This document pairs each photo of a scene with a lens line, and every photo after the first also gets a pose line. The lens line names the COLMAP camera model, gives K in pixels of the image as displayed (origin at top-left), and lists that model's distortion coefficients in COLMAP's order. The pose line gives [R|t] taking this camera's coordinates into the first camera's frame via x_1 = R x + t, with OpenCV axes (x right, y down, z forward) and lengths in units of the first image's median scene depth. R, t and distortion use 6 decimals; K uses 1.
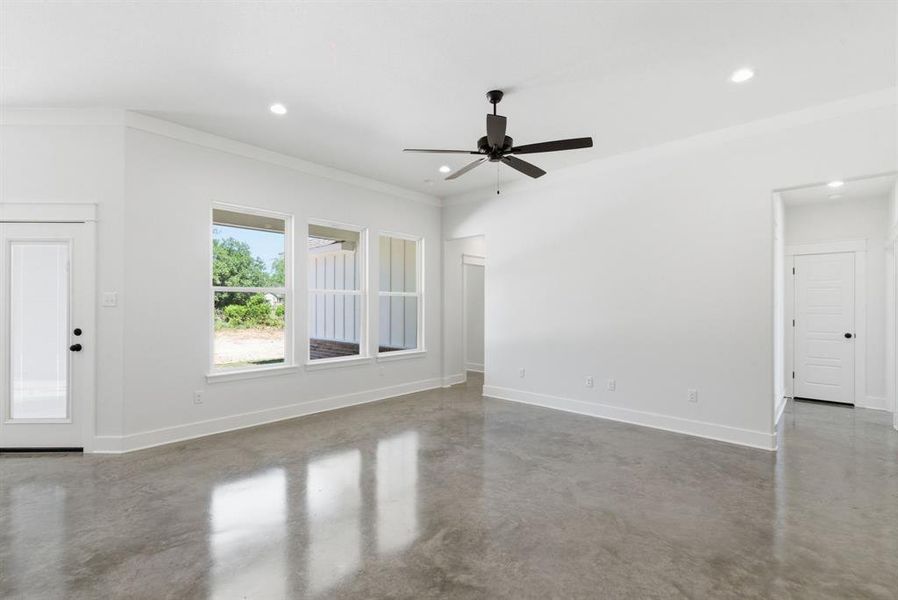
lens RADIAL K [[409.7, 0, 439.7], [0, 409.7, 302.3], [0, 0, 1]] dist [-0.001335, -0.001054]
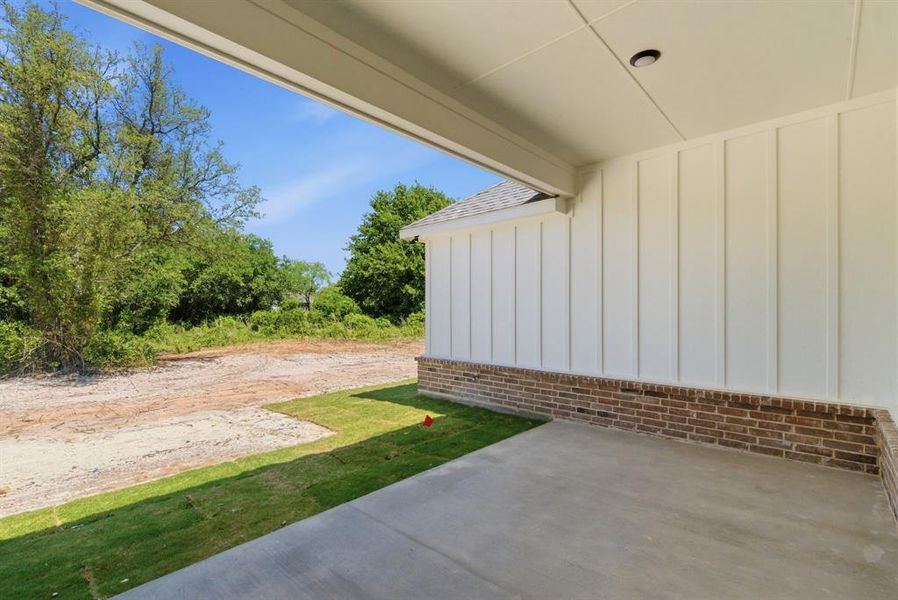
lens RADIAL K [[409.7, 0, 439.7], [0, 409.7, 302.3], [0, 0, 1]] dist [-0.001335, -0.001054]
pose [[0.999962, -0.003272, 0.008077, -0.145142], [0.003386, 0.999895, -0.014058, 0.002828], [-0.008030, 0.014085, 0.999869, 0.154348]]
